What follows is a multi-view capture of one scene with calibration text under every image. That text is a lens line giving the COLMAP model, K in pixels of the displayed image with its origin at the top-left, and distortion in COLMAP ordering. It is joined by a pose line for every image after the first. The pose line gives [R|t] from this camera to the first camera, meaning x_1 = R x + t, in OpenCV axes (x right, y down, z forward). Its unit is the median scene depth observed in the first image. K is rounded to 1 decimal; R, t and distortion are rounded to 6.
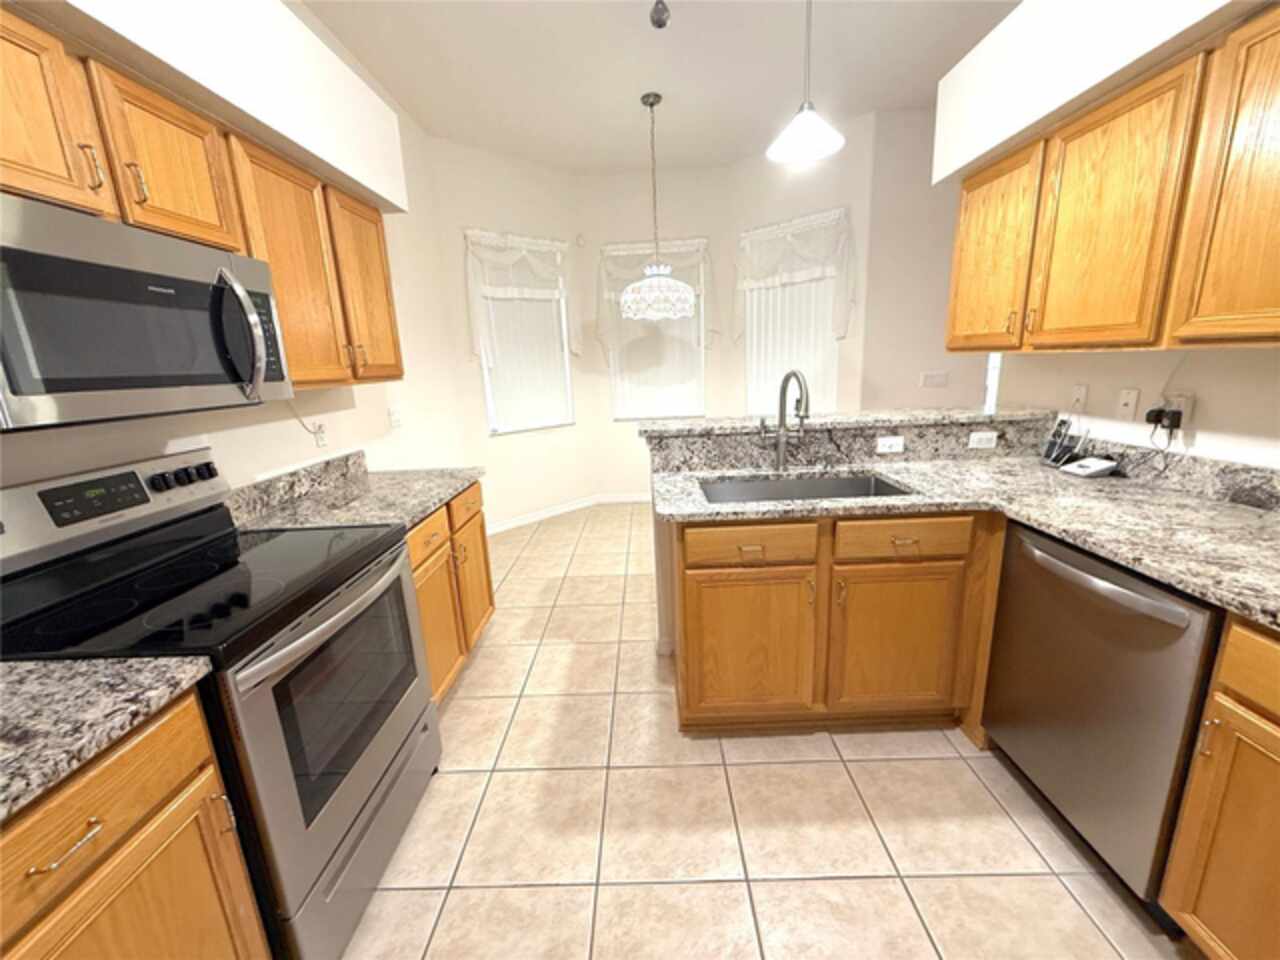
lens RADIAL K [[508.4, 0, 639.3], [0, 508.4, 479.5], [0, 0, 1]] dist [-0.001281, -0.000500]
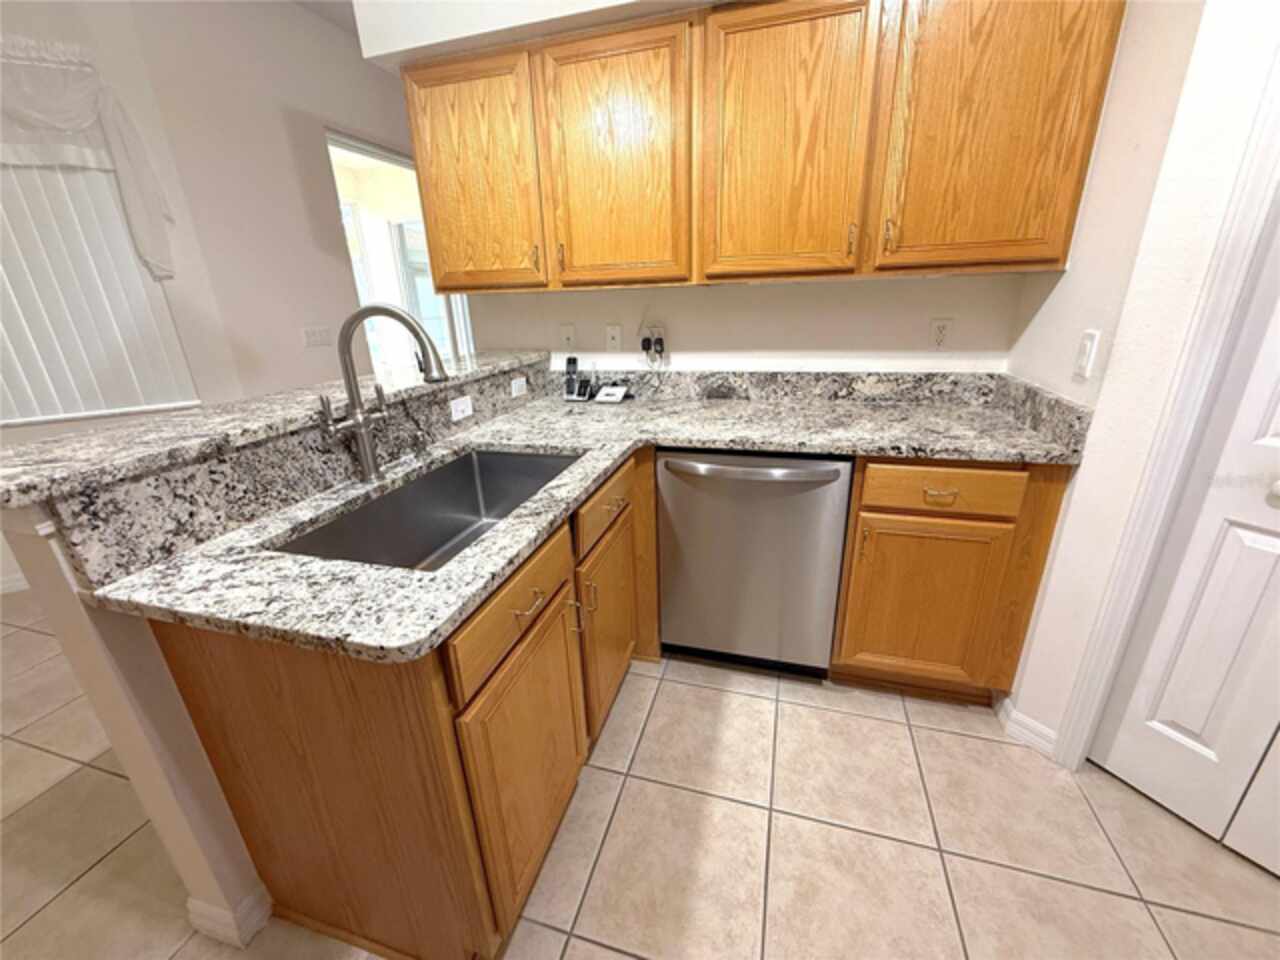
lens RADIAL K [[508.4, 0, 638.0], [0, 508.4, 480.4], [0, 0, 1]] dist [-0.001281, -0.000500]
pose [[0.274731, -0.293930, 0.915494, -0.200598], [0.238888, 0.943142, 0.231119, -0.088692], [-0.931373, 0.155205, 0.329326, 0.565927]]
